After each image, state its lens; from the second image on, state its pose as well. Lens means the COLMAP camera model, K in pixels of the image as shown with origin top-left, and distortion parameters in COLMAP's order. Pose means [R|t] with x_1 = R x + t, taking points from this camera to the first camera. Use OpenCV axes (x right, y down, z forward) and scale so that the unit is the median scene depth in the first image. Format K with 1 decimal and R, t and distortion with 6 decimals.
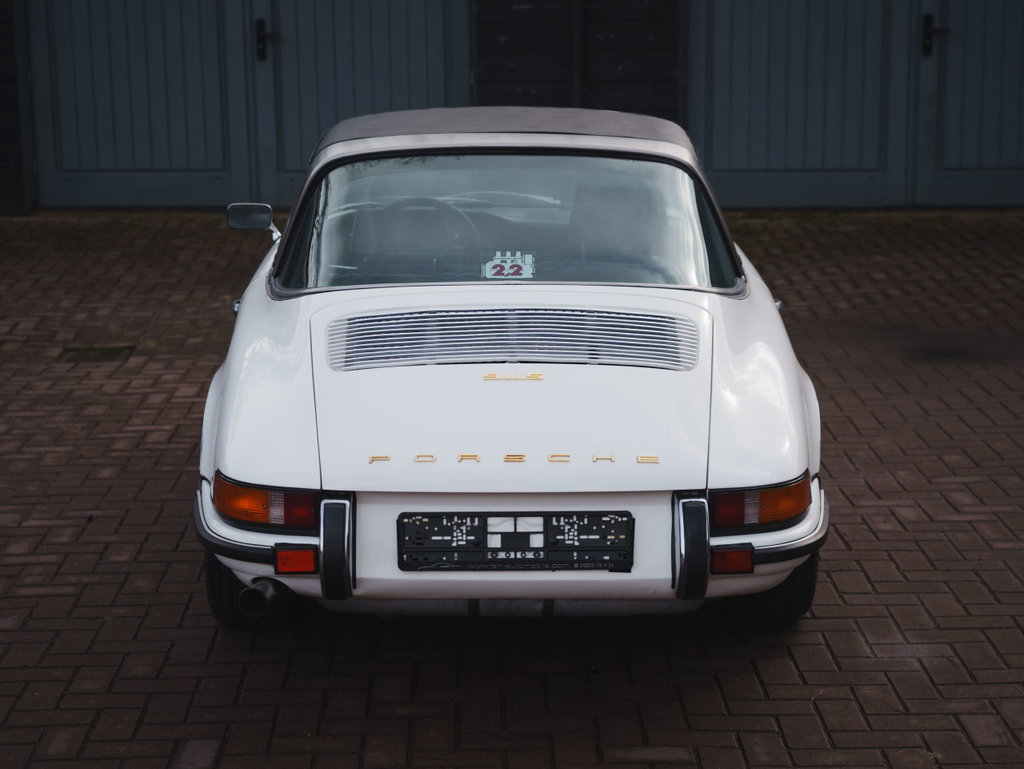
lens RADIAL K [[2175.7, 0, 511.5], [0, 2175.7, 385.6], [0, 0, 1]] dist [-0.032108, 0.000000]
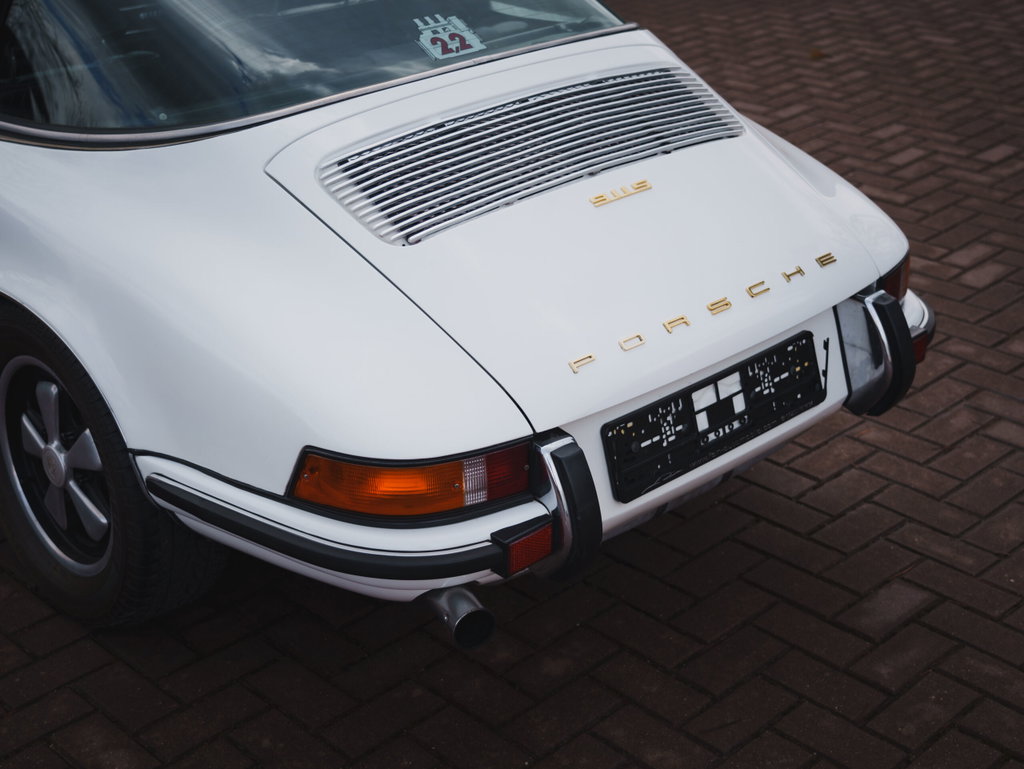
lens RADIAL K [[1662.0, 0, 513.2], [0, 1662.0, 386.8], [0, 0, 1]] dist [-0.133853, 0.000000]
pose [[0.729079, -0.304439, 0.612993, -0.390449], [0.158154, 0.946325, 0.281881, -0.106047], [-0.665906, -0.108567, 0.738094, 0.633200]]
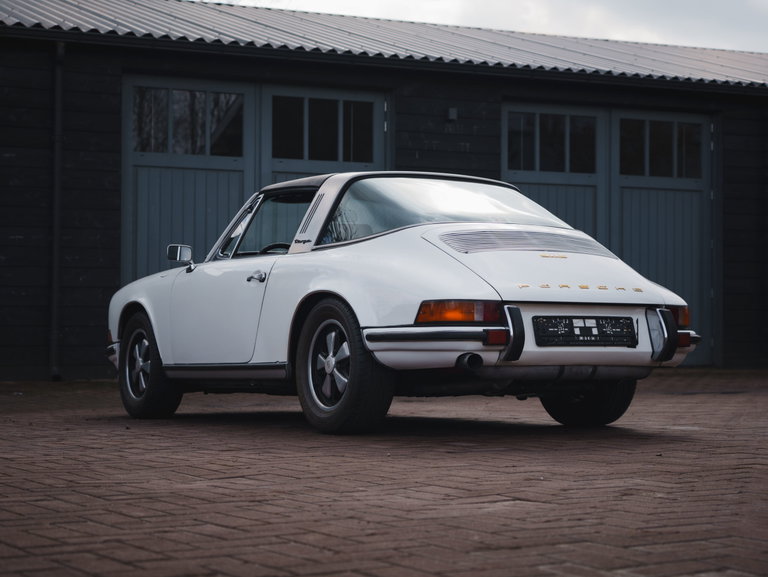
lens RADIAL K [[1631.7, 0, 381.5], [0, 1631.7, 288.2], [0, 0, 1]] dist [-0.032108, 0.000000]
pose [[0.869363, 0.022300, 0.493671, -0.852429], [0.098119, 0.971303, -0.216666, 0.324586], [-0.484336, 0.236800, 0.842226, -0.116033]]
